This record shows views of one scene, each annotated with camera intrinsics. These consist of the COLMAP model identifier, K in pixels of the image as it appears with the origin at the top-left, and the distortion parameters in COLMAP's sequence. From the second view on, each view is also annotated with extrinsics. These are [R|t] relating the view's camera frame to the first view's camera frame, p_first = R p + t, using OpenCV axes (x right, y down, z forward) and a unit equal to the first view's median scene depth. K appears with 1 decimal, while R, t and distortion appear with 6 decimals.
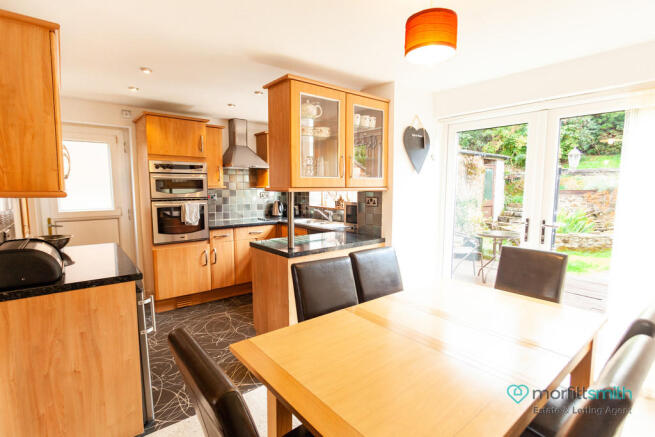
lens RADIAL K [[326.3, 0, 326.0], [0, 326.3, 215.9], [0, 0, 1]] dist [-0.007196, -0.000191]
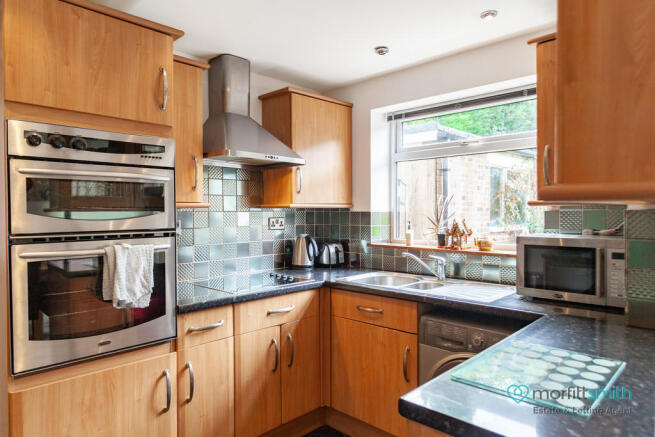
lens RADIAL K [[421.8, 0, 332.0], [0, 421.8, 216.1], [0, 0, 1]] dist [-0.006801, 0.001418]
pose [[0.991423, -0.006174, 0.130549, -0.242237], [0.016560, 0.996767, -0.078620, -0.030375], [-0.129642, 0.080107, 0.988320, 0.481772]]
